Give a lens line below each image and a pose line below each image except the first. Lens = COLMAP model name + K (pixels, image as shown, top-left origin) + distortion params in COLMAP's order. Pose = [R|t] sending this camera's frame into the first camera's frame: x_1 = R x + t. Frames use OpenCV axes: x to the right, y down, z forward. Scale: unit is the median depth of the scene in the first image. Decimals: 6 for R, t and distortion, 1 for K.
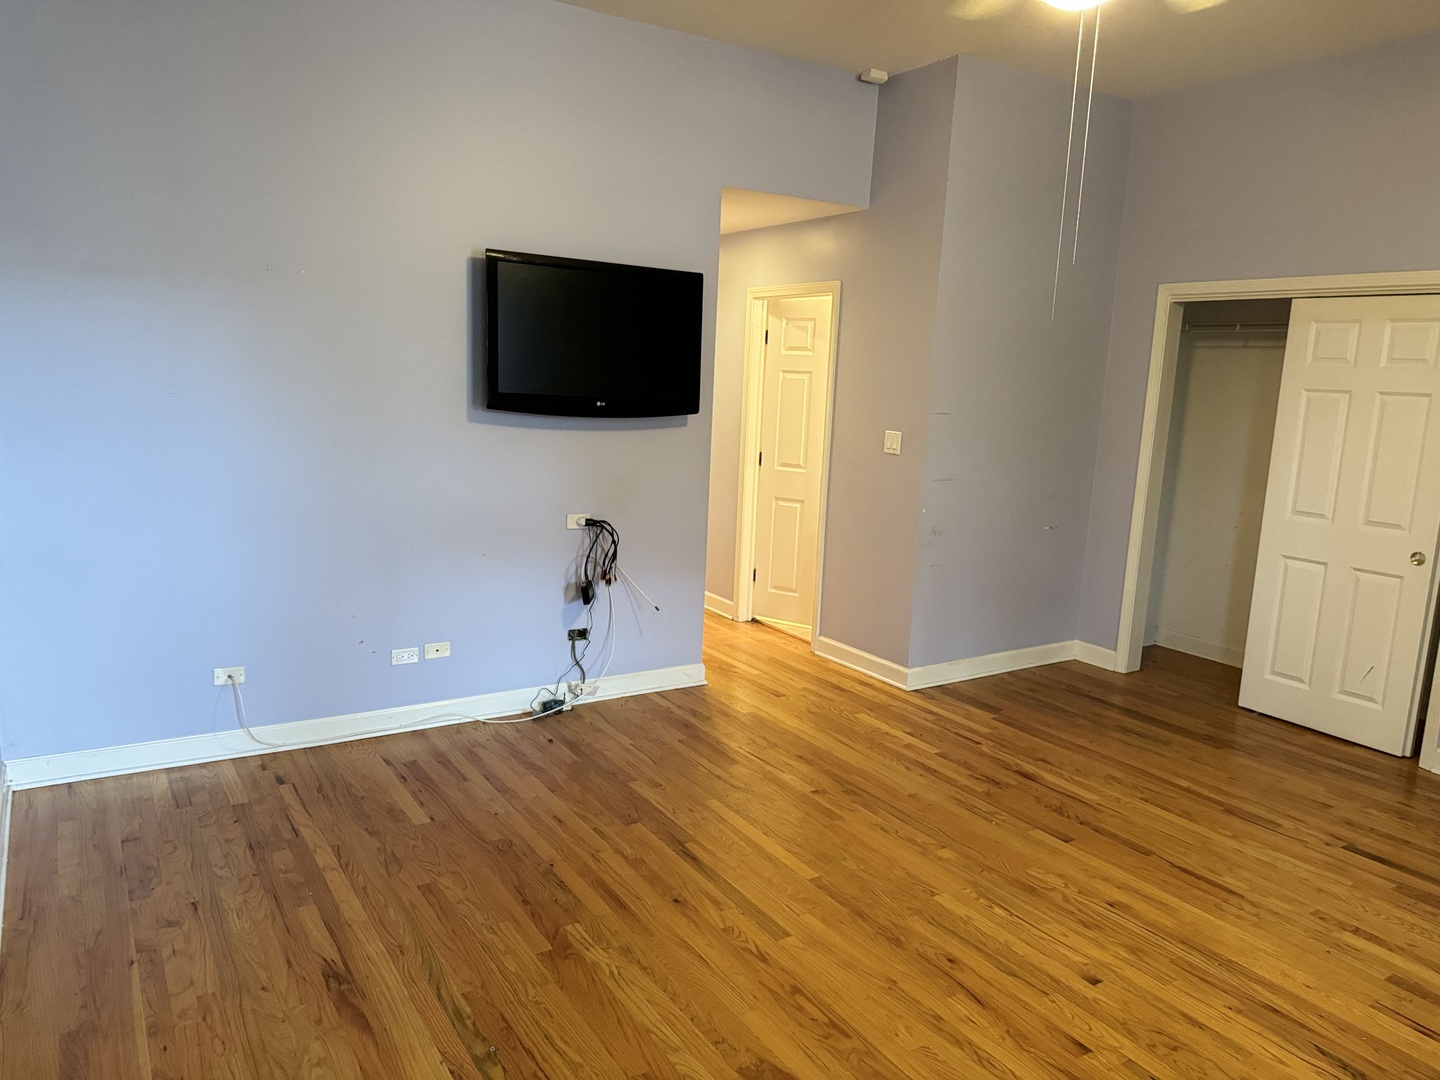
lens RADIAL K [[1027.8, 0, 732.7], [0, 1027.8, 536.4], [0, 0, 1]] dist [0.022637, -0.029484]
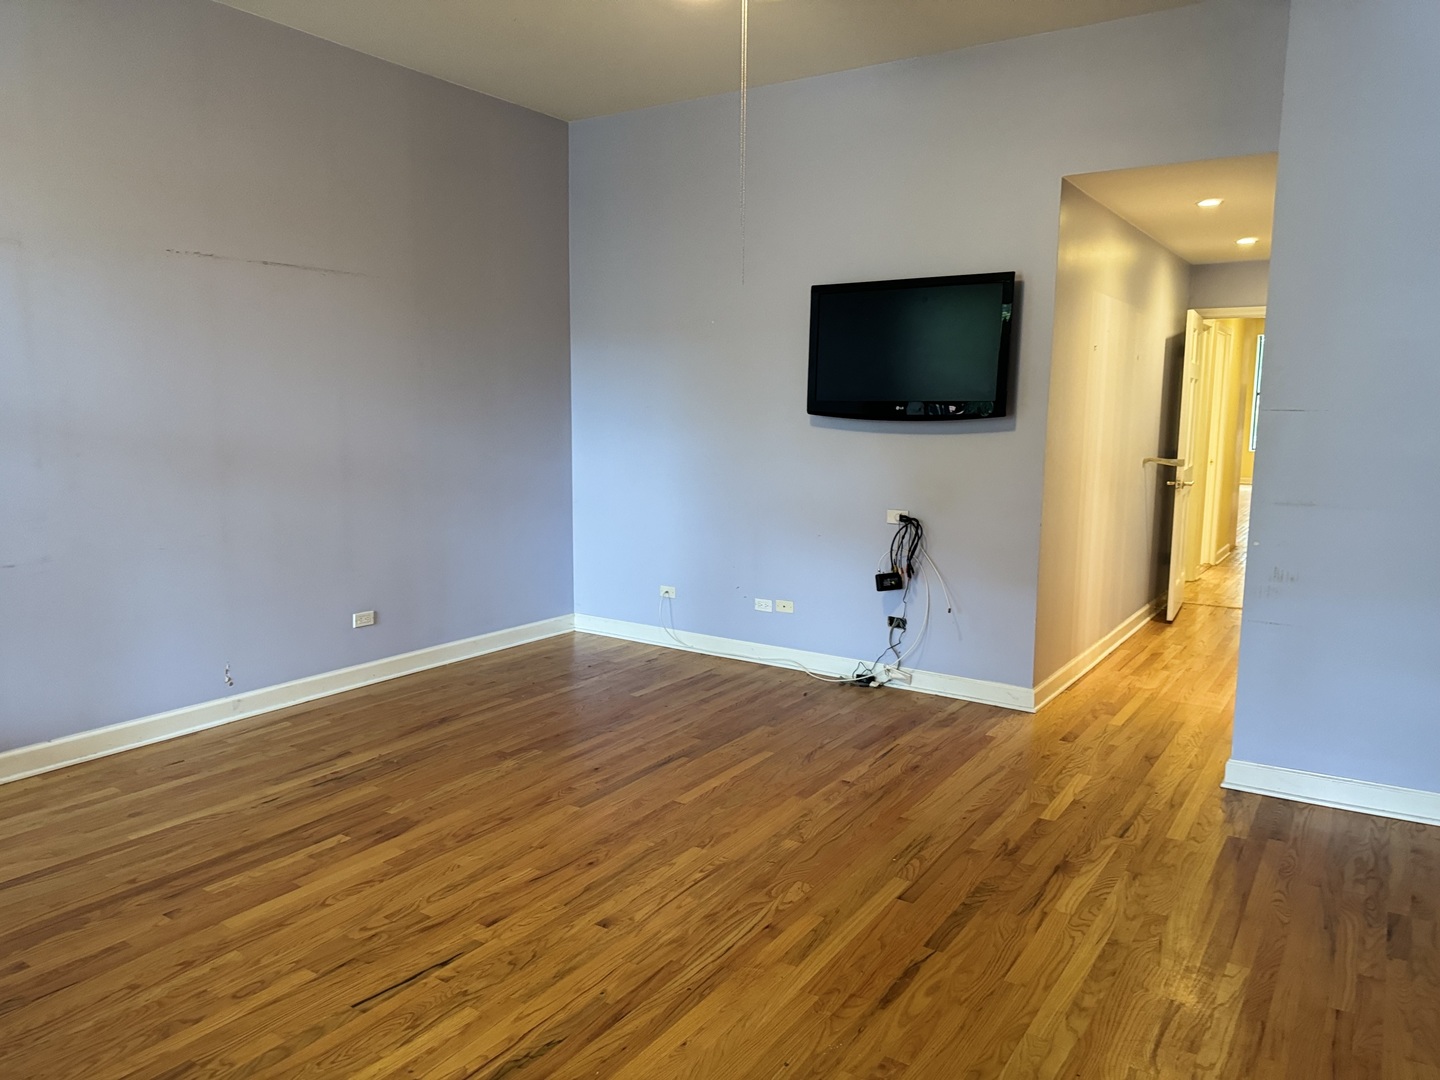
lens RADIAL K [[1027.8, 0, 734.3], [0, 1027.8, 540.5], [0, 0, 1]] dist [0.022637, -0.029484]
pose [[0.414853, 0.086865, -0.905733, 0.879799], [-0.152295, 0.988019, 0.025001, 0.010331], [0.897052, 0.127567, 0.423112, 0.438071]]
